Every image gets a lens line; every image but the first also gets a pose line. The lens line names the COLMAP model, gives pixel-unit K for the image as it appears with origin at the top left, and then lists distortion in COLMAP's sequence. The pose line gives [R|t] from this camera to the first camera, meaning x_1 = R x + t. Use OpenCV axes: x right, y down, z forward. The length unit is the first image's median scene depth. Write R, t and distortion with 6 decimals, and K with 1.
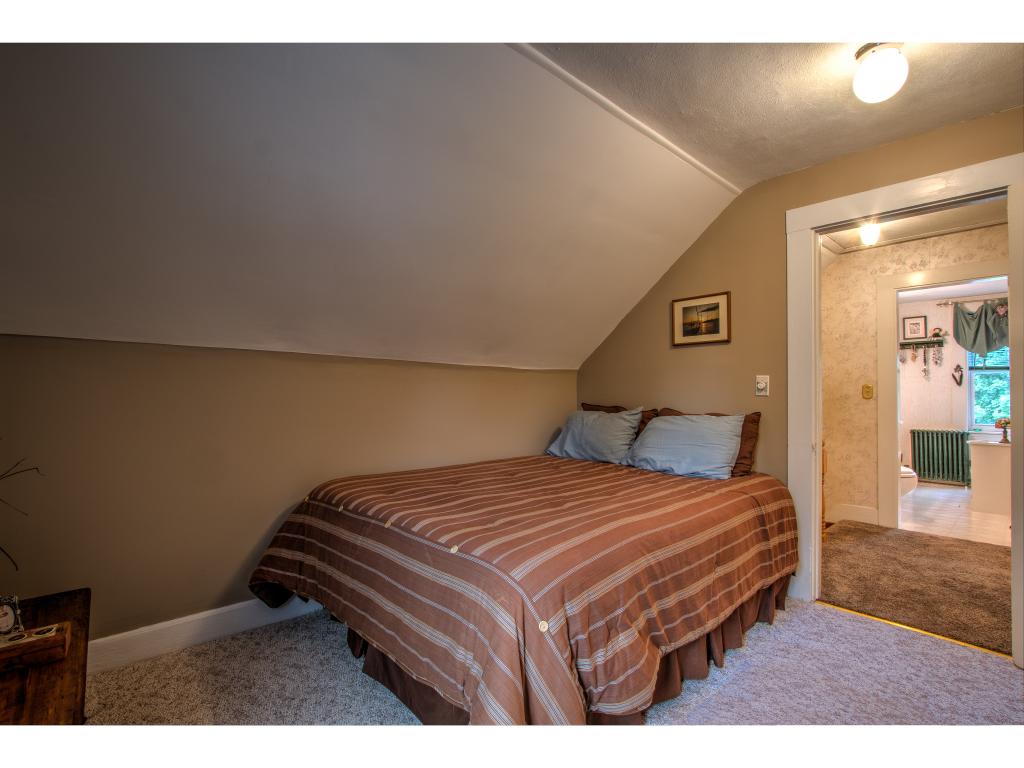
lens RADIAL K [[499.4, 0, 512.0], [0, 499.4, 387.0], [0, 0, 1]] dist [-0.003430, 0.000687]
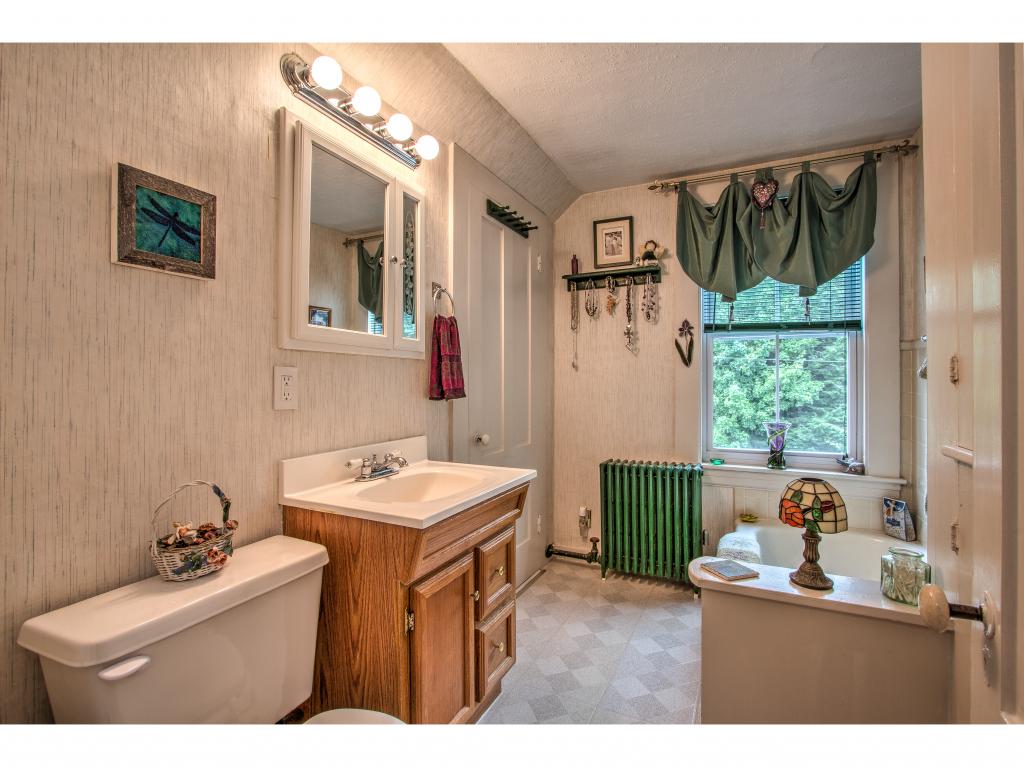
lens RADIAL K [[499.4, 0, 510.8], [0, 499.4, 378.8], [0, 0, 1]] dist [-0.003430, 0.000687]
pose [[0.933732, 0.005246, 0.357935, 0.570341], [-0.007199, 0.999966, 0.004124, 0.008658], [-0.357901, -0.006427, 0.933737, 0.616362]]
